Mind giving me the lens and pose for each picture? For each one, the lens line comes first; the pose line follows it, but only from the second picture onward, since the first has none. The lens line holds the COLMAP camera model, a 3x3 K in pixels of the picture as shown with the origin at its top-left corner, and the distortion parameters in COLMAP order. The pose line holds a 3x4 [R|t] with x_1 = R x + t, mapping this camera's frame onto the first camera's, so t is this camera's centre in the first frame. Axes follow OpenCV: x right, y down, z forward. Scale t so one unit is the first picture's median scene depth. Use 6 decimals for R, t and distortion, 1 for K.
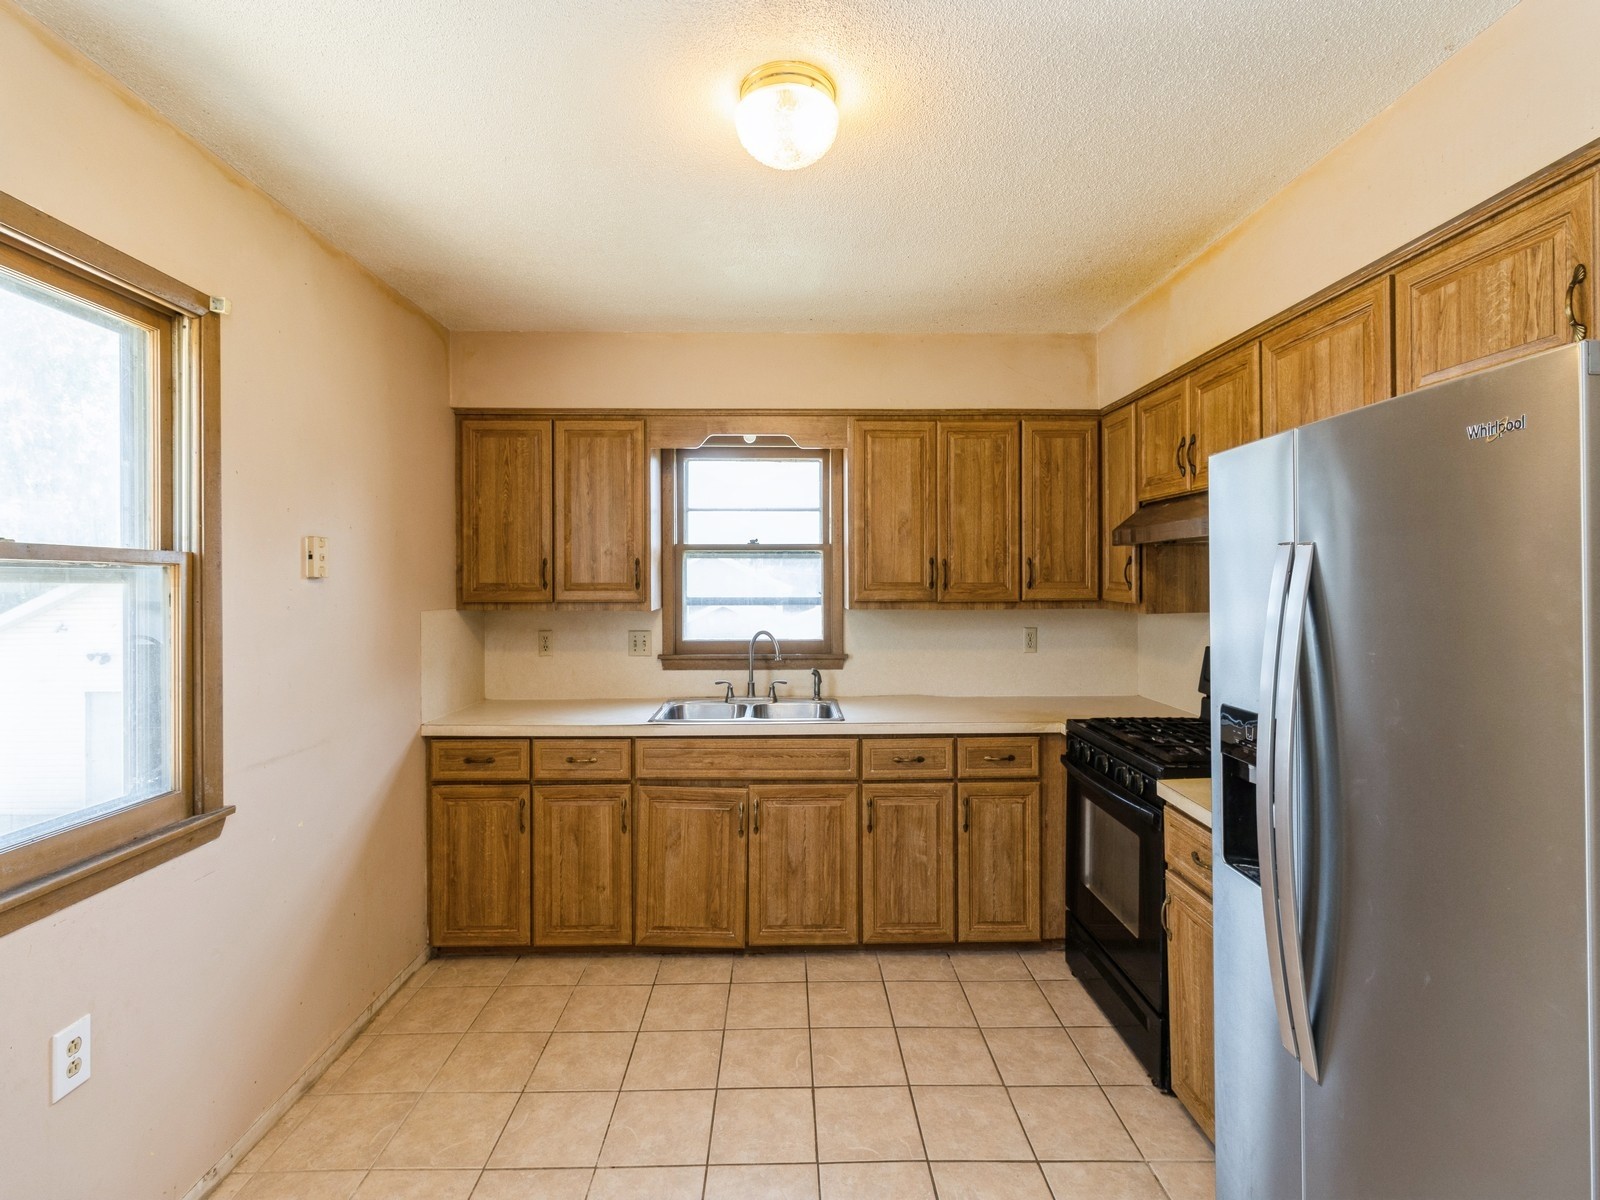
lens RADIAL K [[742.5, 0, 804.8], [0, 742.5, 551.8], [0, 0, 1]] dist [0.002885, 0.000171]
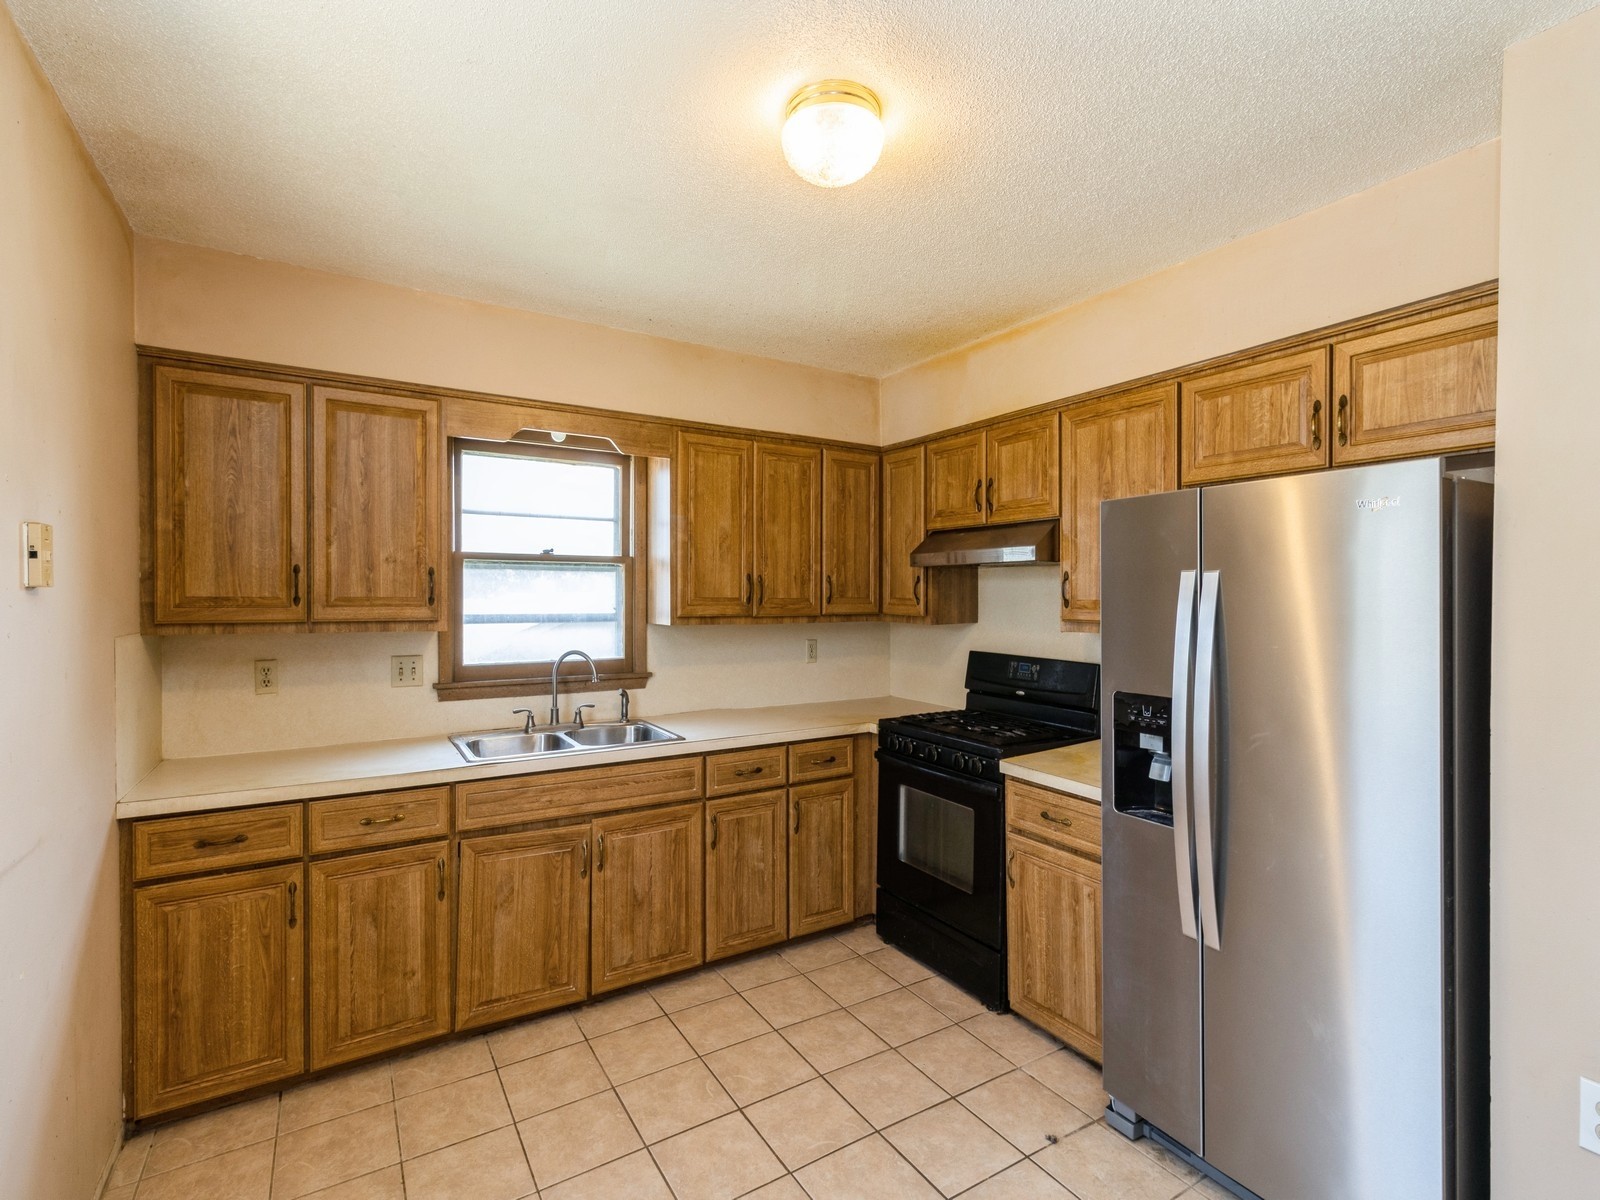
lens RADIAL K [[748.7, 0, 801.3], [0, 748.7, 571.2], [0, 0, 1]] dist [0.003058, -0.000173]
pose [[0.858649, 0.021423, 0.512116, -0.331389], [-0.024361, 0.999703, -0.000973, 0.004160], [-0.511985, -0.011640, 0.858916, 0.083209]]
